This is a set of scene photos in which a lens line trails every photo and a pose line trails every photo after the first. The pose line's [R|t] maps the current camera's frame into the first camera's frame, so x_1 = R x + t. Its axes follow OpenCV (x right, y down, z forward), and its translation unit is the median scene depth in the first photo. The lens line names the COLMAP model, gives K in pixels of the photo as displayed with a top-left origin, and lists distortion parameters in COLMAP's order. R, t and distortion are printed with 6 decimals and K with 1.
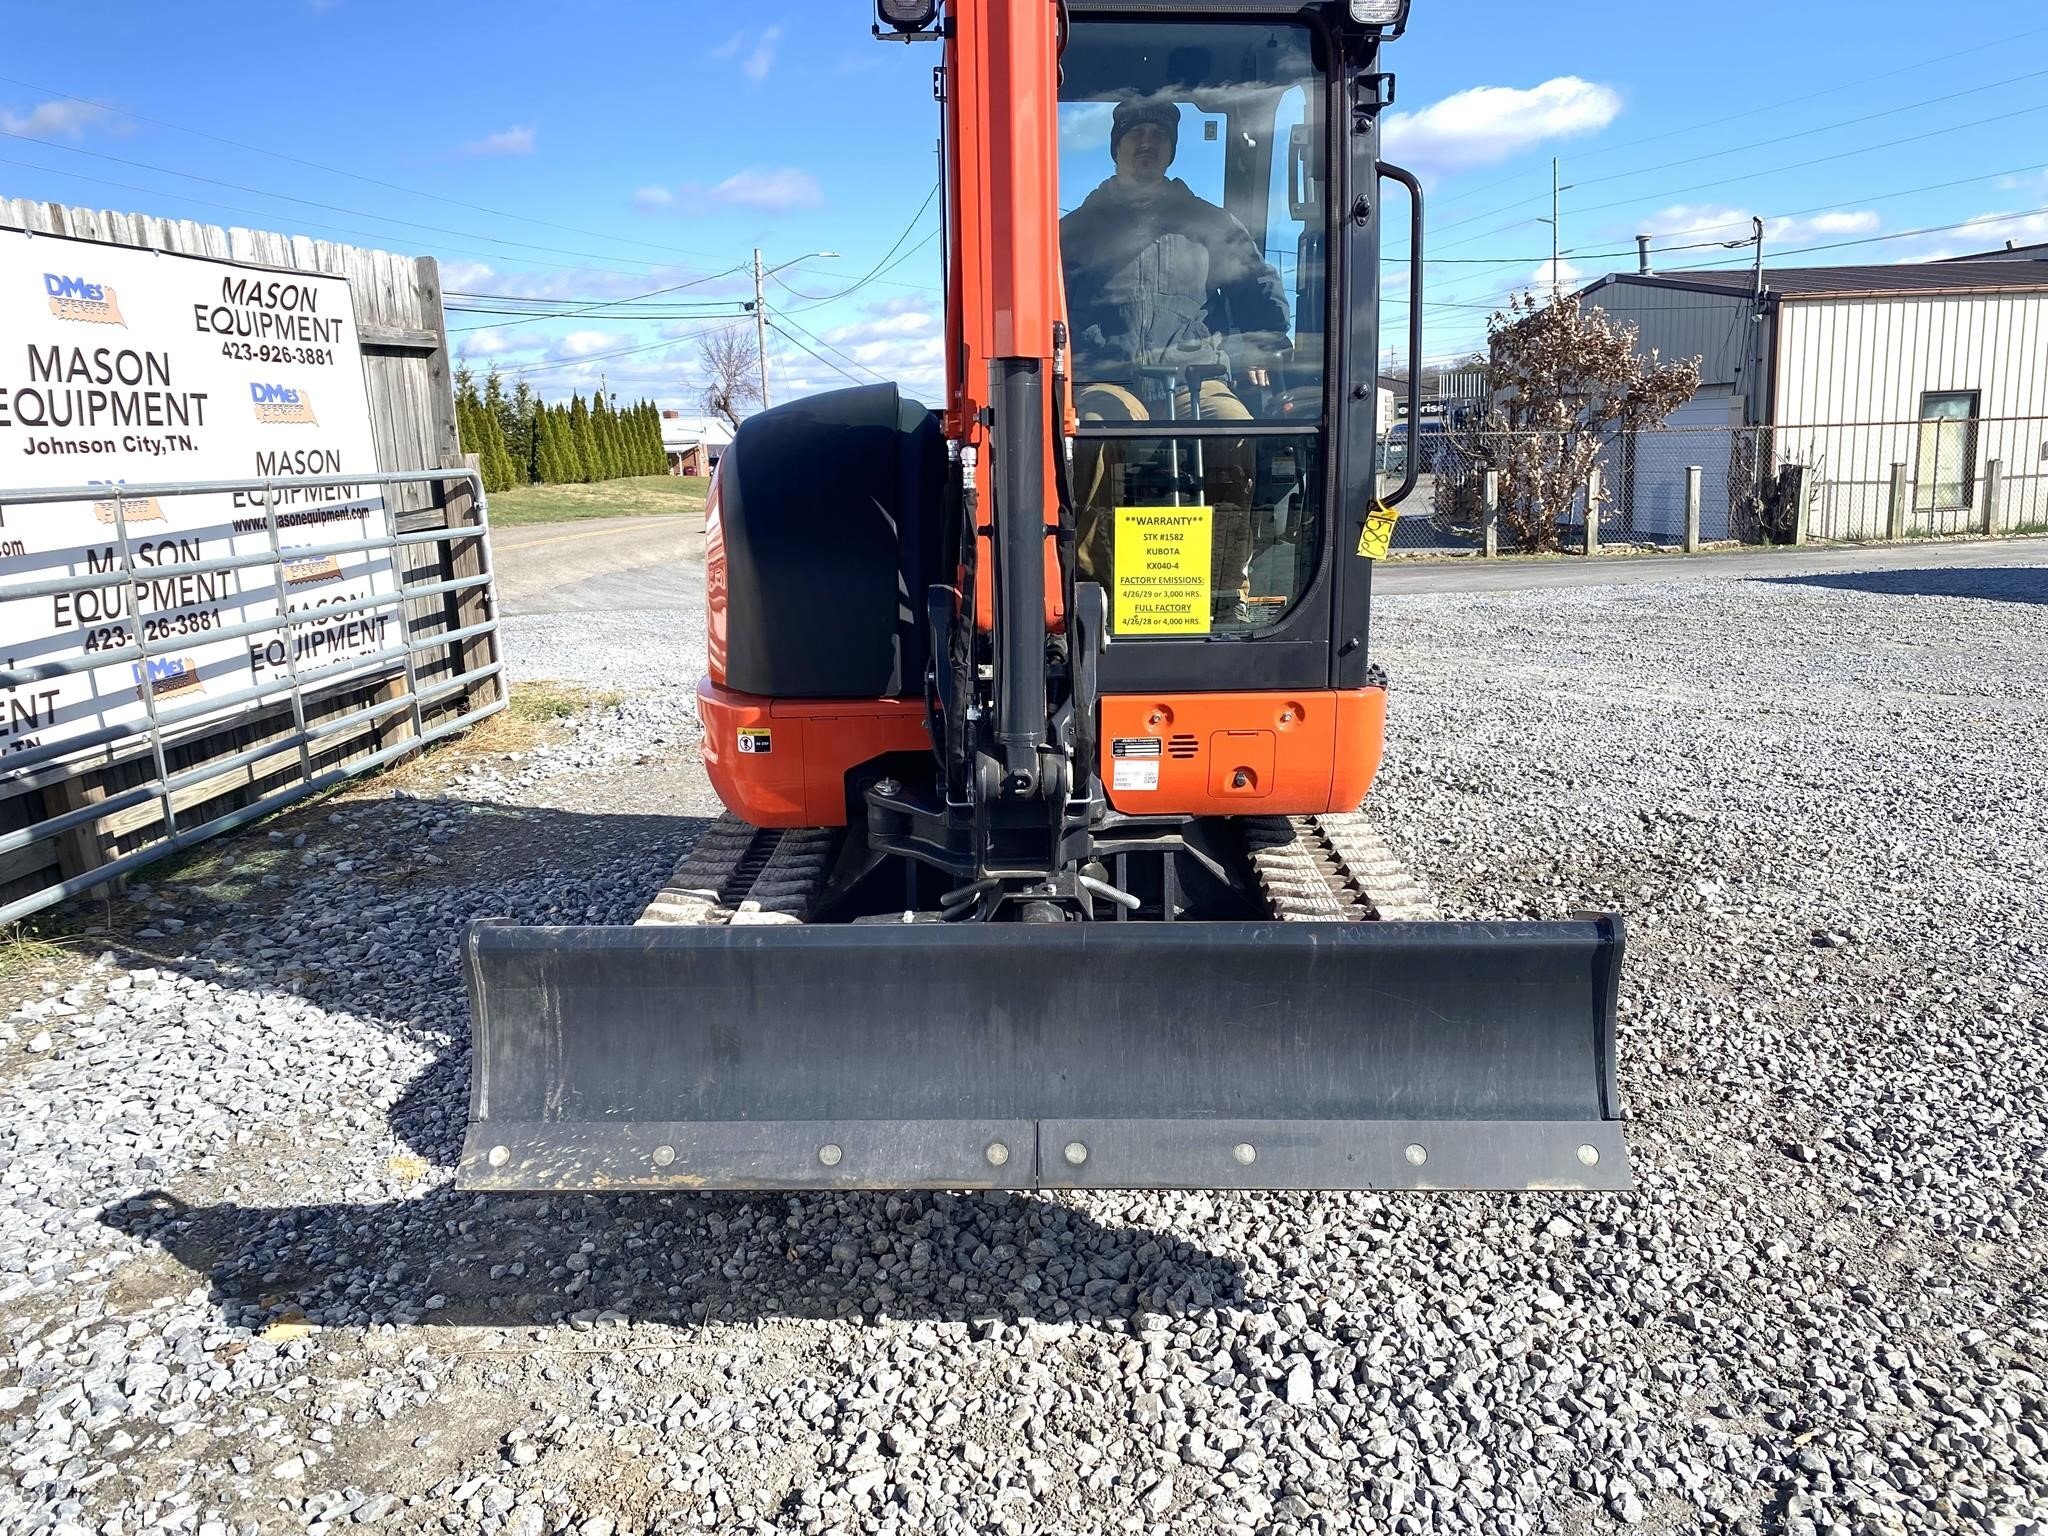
lens RADIAL K [[1573.8, 0, 1024.1], [0, 1573.8, 755.0], [0, 0, 1]] dist [0.034176, -0.014581]
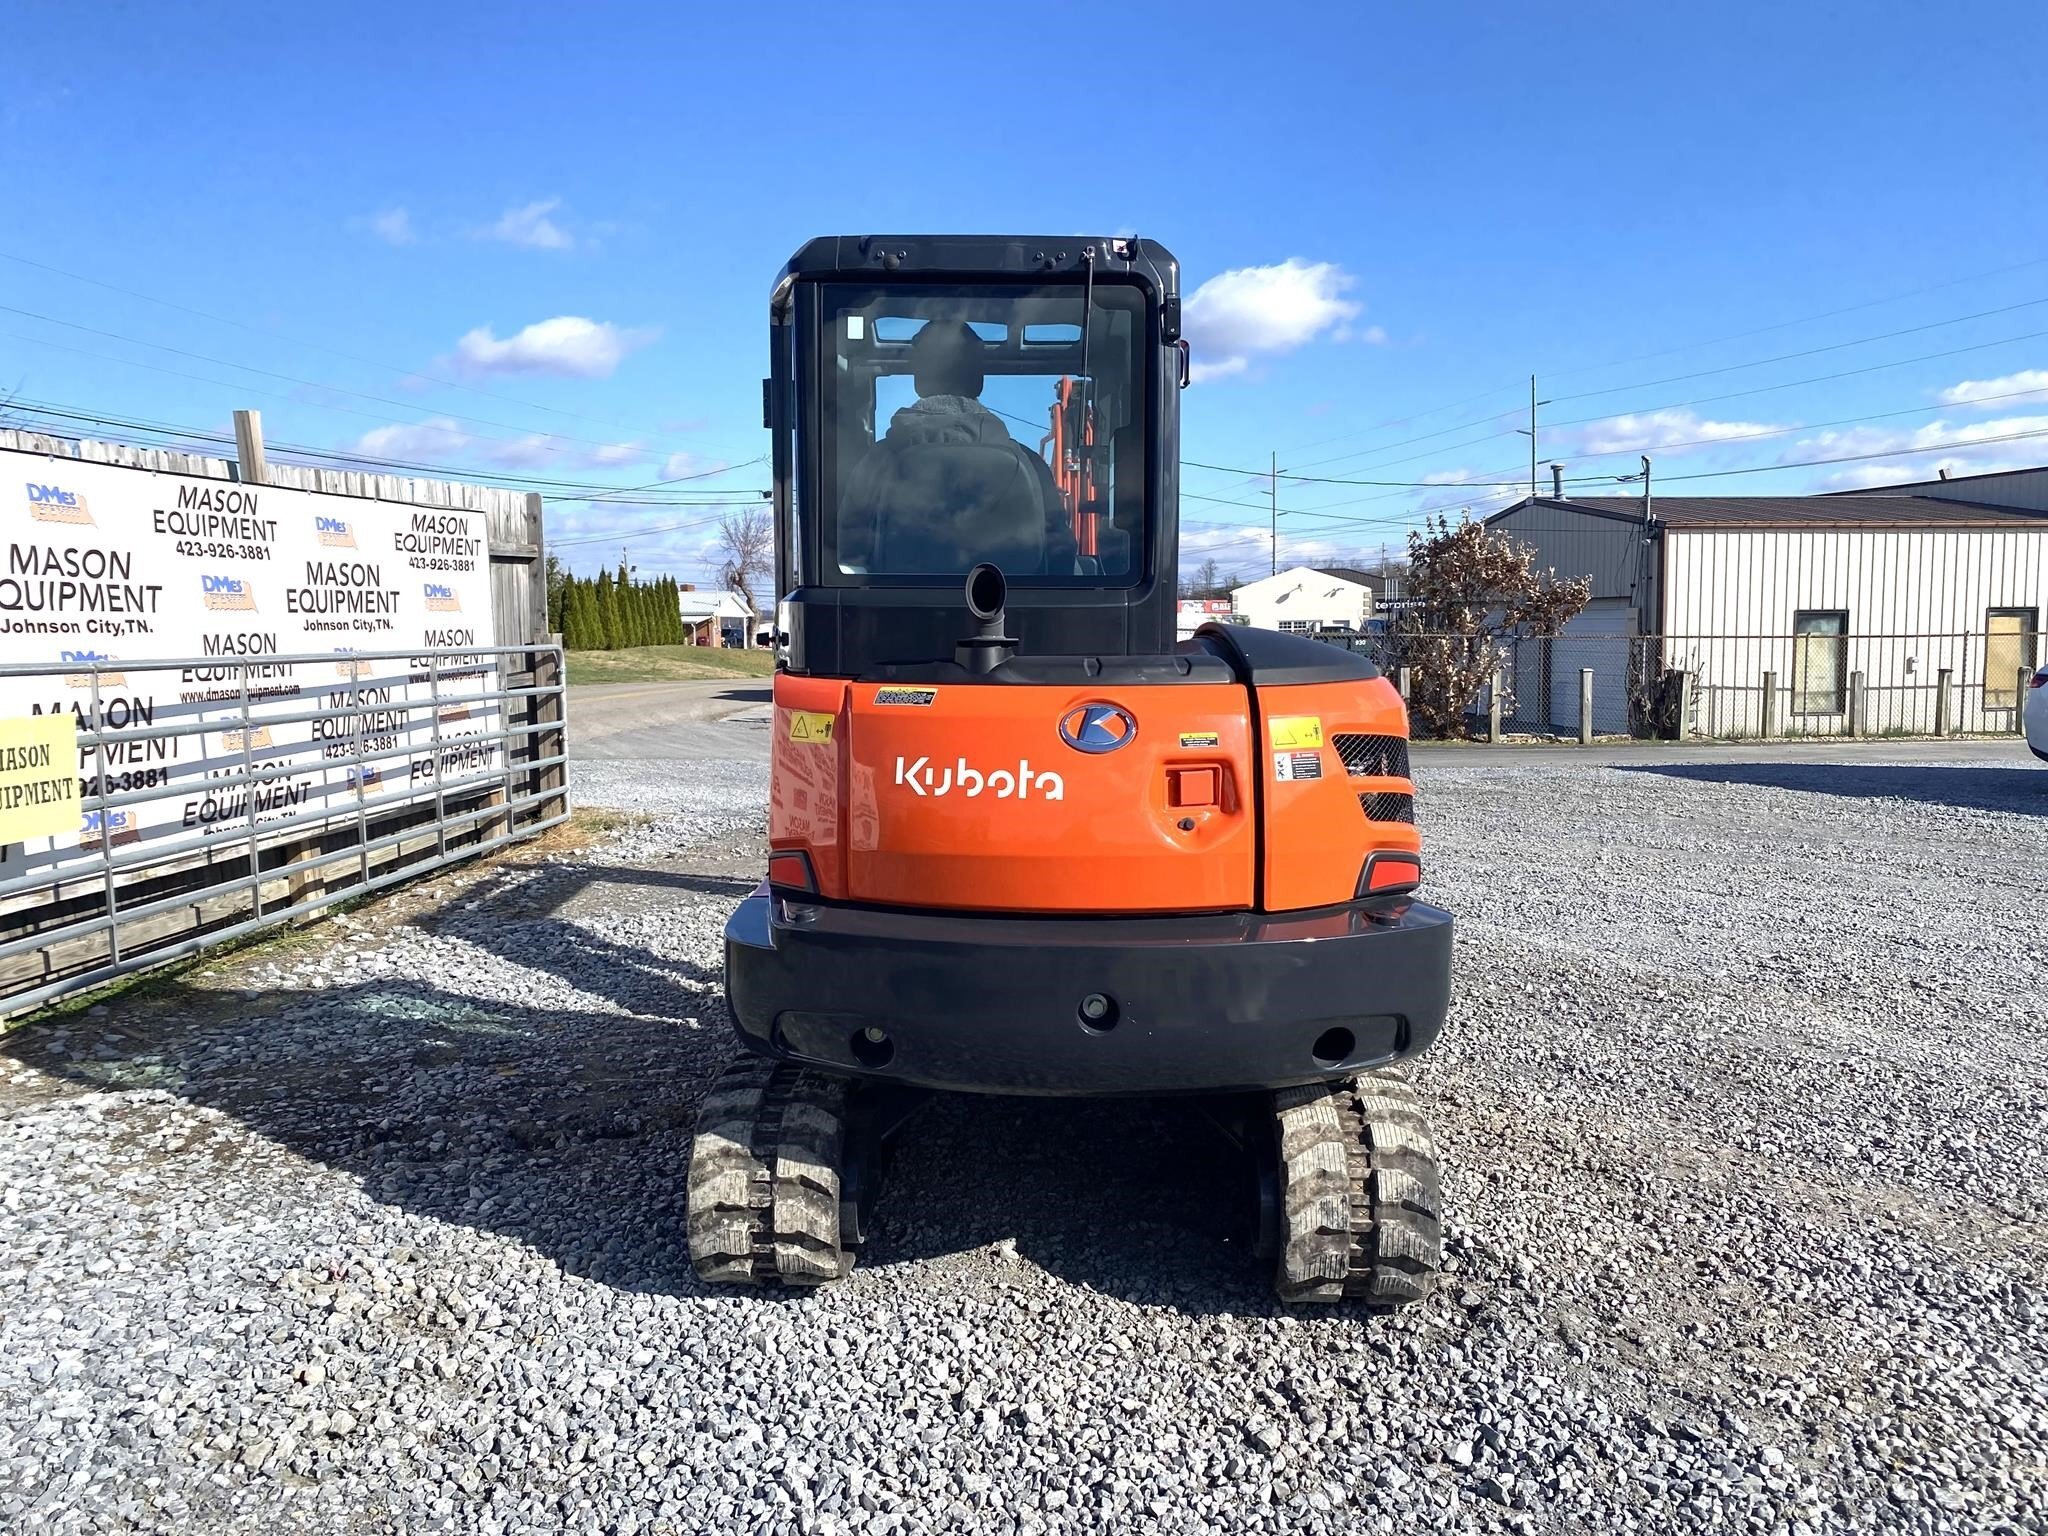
lens RADIAL K [[1563.4, 0, 991.1], [0, 1563.4, 781.3], [0, 0, 1]] dist [0.030564, -0.018420]
pose [[0.999234, 0.033118, -0.020852, 0.022588], [-0.034934, 0.994980, -0.093775, 0.019497], [0.017642, 0.094431, 0.995375, -0.126281]]
